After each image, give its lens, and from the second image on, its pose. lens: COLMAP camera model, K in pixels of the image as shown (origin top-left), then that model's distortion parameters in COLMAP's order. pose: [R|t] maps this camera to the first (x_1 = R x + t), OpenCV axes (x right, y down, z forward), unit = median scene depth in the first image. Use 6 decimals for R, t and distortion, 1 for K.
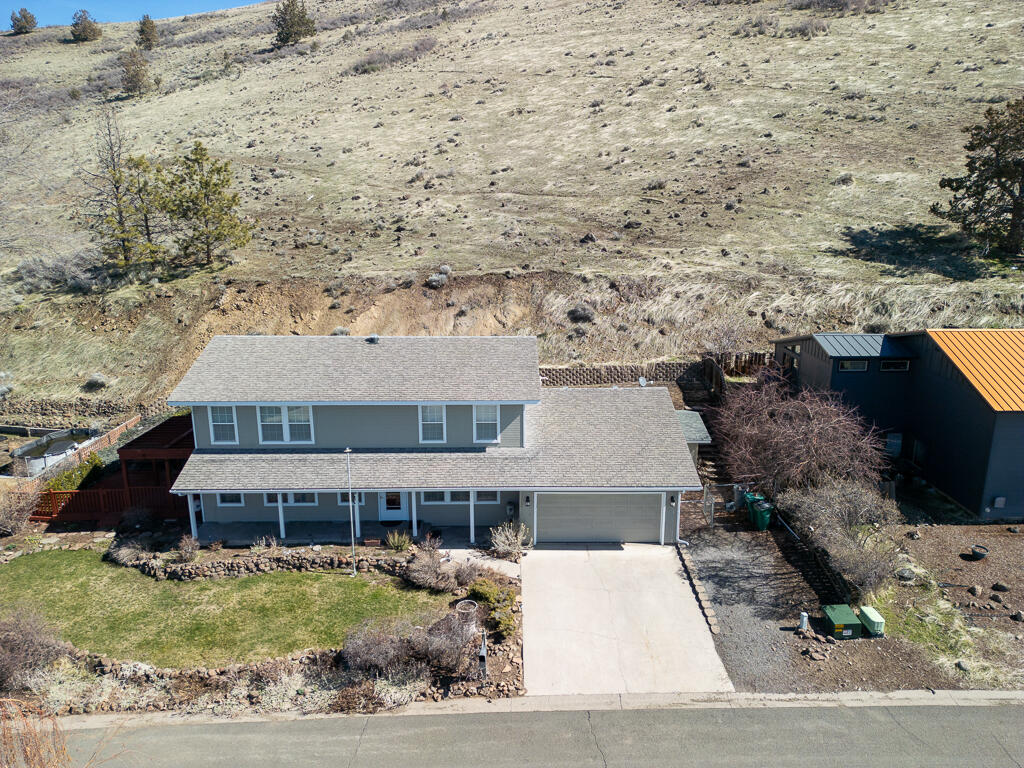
lens RADIAL K [[714.4, 0, 512.0], [0, 714.4, 384.0], [0, 0, 1]] dist [0.081097, -0.078465]
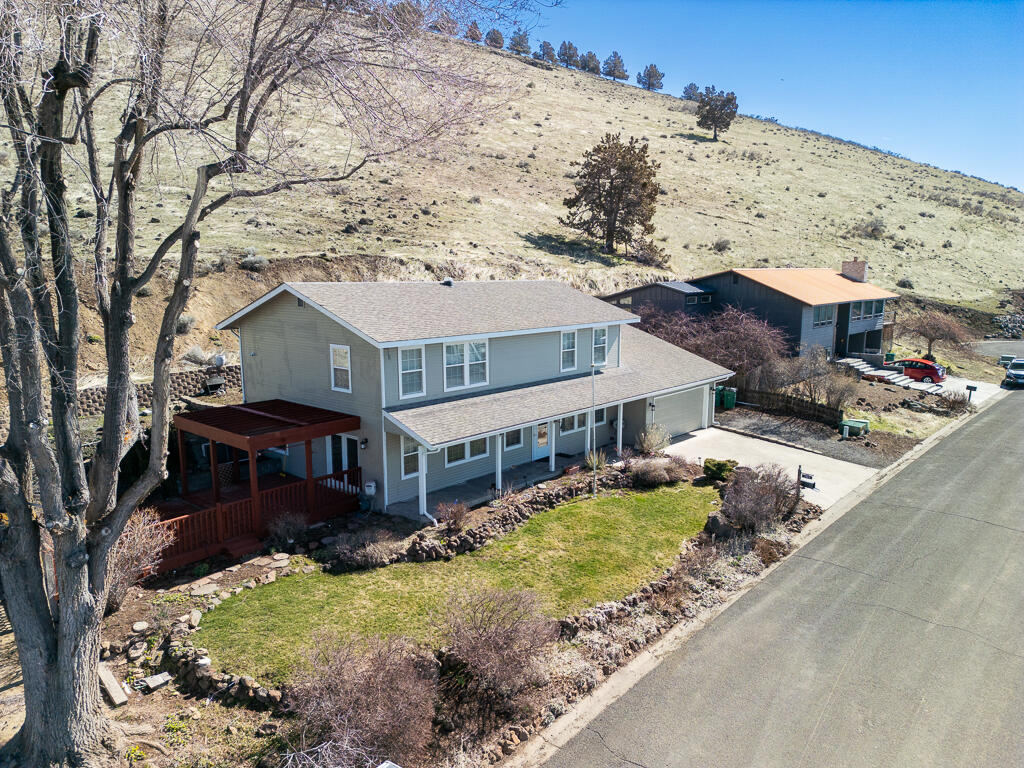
lens RADIAL K [[714.4, 0, 512.0], [0, 714.4, 384.0], [0, 0, 1]] dist [0.081097, -0.078465]
pose [[0.672624, -0.116496, 0.730757, -0.945712], [0.176850, 0.984220, -0.005879, 0.096457], [-0.718541, 0.133188, 0.682613, 0.381607]]
